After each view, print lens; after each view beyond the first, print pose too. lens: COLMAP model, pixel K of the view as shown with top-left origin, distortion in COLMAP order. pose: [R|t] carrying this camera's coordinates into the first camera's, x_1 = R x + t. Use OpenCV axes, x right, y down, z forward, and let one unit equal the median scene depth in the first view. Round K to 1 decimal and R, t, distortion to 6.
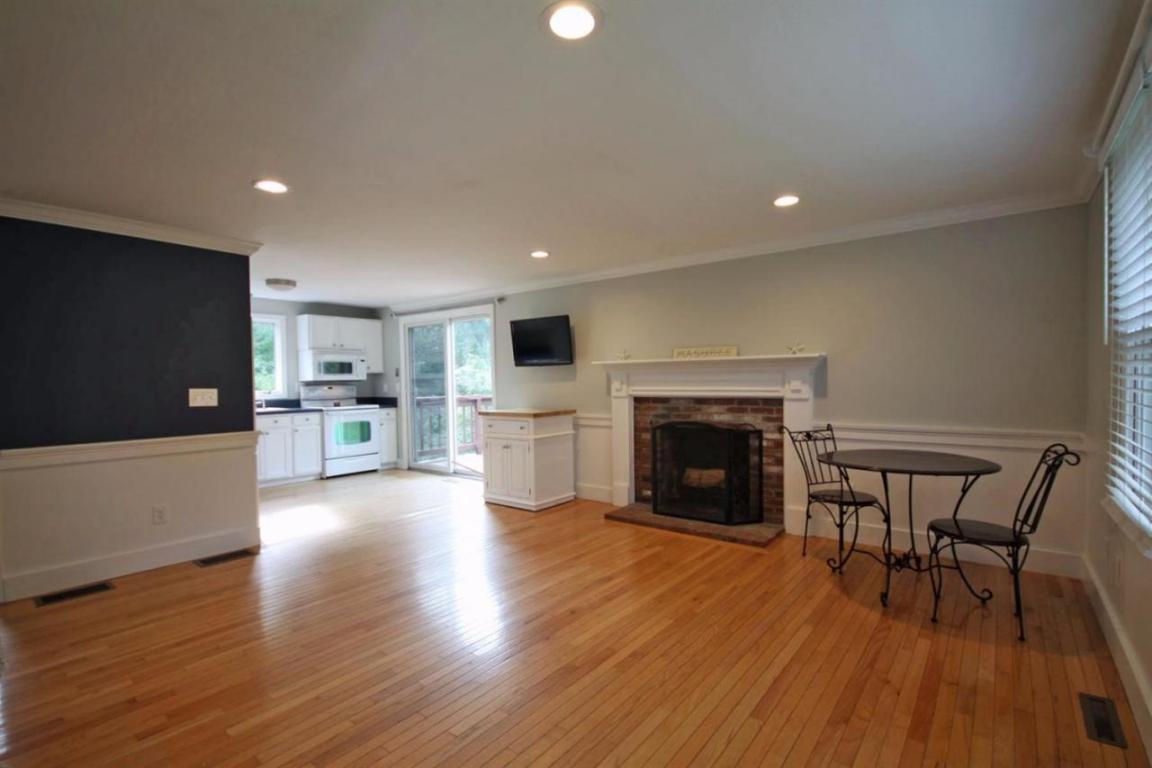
lens RADIAL K [[535.0, 0, 576.0], [0, 535.0, 384.0], [0, 0, 1]] dist [-0.003972, -0.001548]
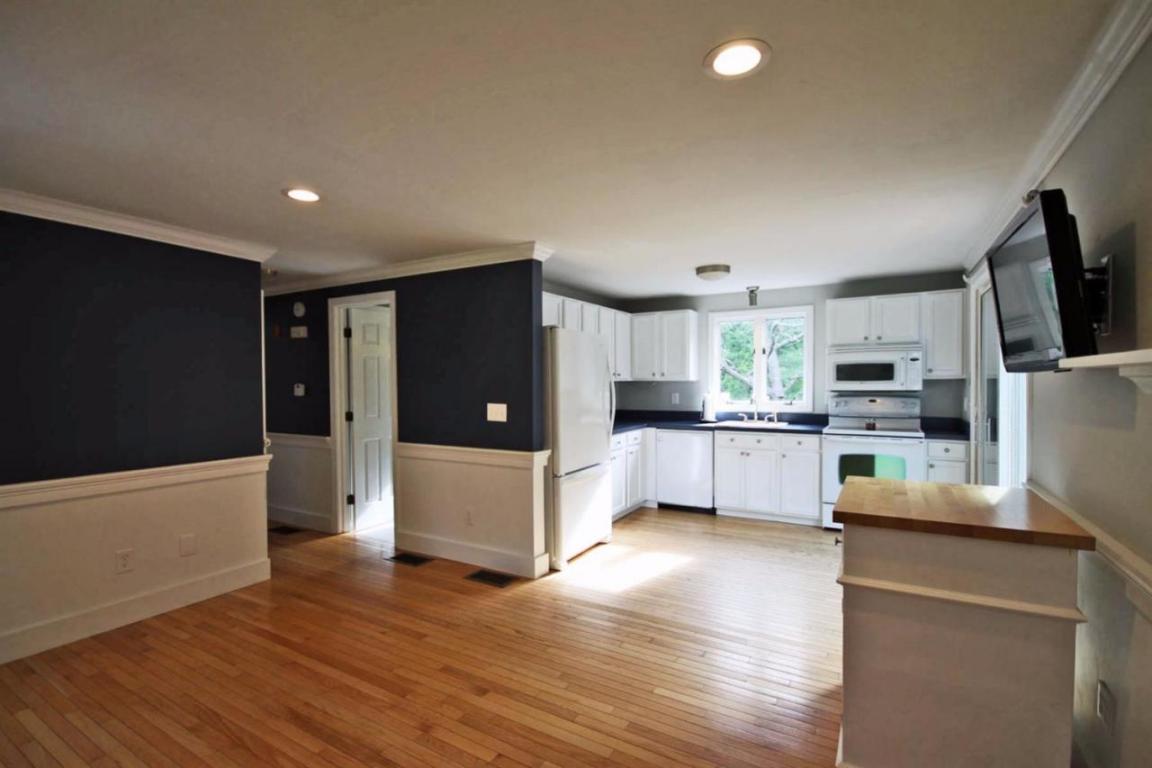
lens RADIAL K [[535.0, 0, 576.0], [0, 535.0, 384.0], [0, 0, 1]] dist [-0.003972, -0.001548]
pose [[0.134373, 0.014188, -0.990829, 0.181888], [-0.003339, 0.999898, 0.013865, -0.024300], [0.990925, 0.001445, 0.134407, 0.571009]]
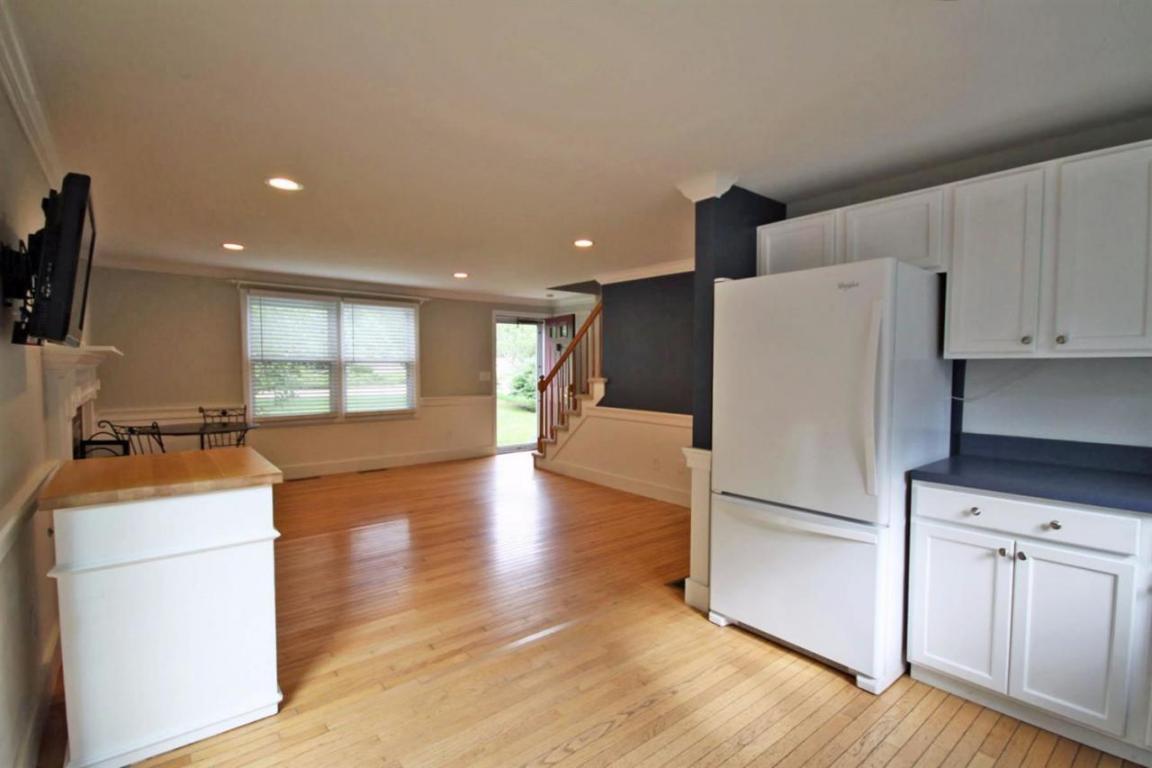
lens RADIAL K [[535.0, 0, 576.0], [0, 535.0, 384.0], [0, 0, 1]] dist [-0.003972, -0.001548]
pose [[-0.975779, -0.006247, 0.218668, -0.377378], [0.003175, 0.999082, 0.042710, -0.018583], [-0.218734, 0.042370, -0.974864, 1.055818]]
